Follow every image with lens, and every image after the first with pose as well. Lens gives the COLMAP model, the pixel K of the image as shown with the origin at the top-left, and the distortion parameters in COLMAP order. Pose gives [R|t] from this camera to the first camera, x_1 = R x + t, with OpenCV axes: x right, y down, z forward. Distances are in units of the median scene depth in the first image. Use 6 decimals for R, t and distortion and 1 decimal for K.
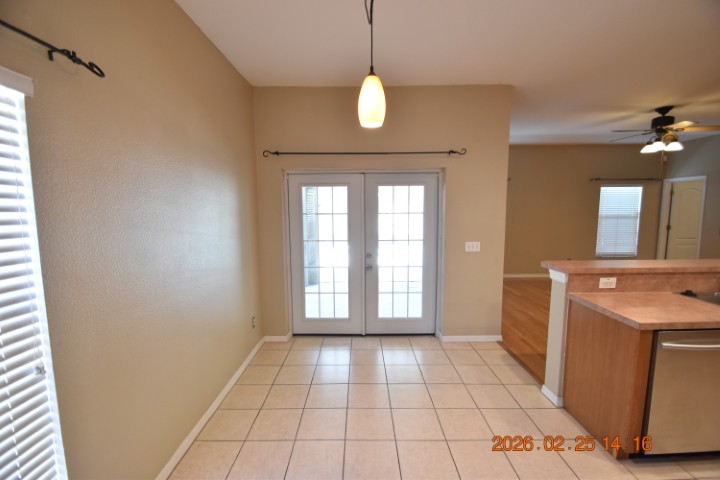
lens RADIAL K [[315.5, 0, 358.6], [0, 315.5, 242.4], [0, 0, 1]] dist [0.020451, -0.021797]
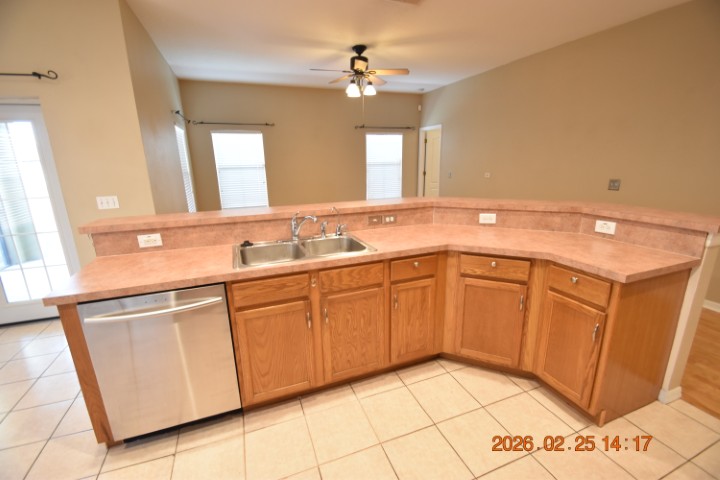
lens RADIAL K [[315.5, 0, 358.6], [0, 315.5, 242.4], [0, 0, 1]] dist [0.020451, -0.021797]
pose [[0.933077, -0.100024, 0.345488, 0.368874], [0.048107, 0.986629, 0.155719, 0.010272], [-0.356444, -0.128677, 0.925413, 0.007854]]
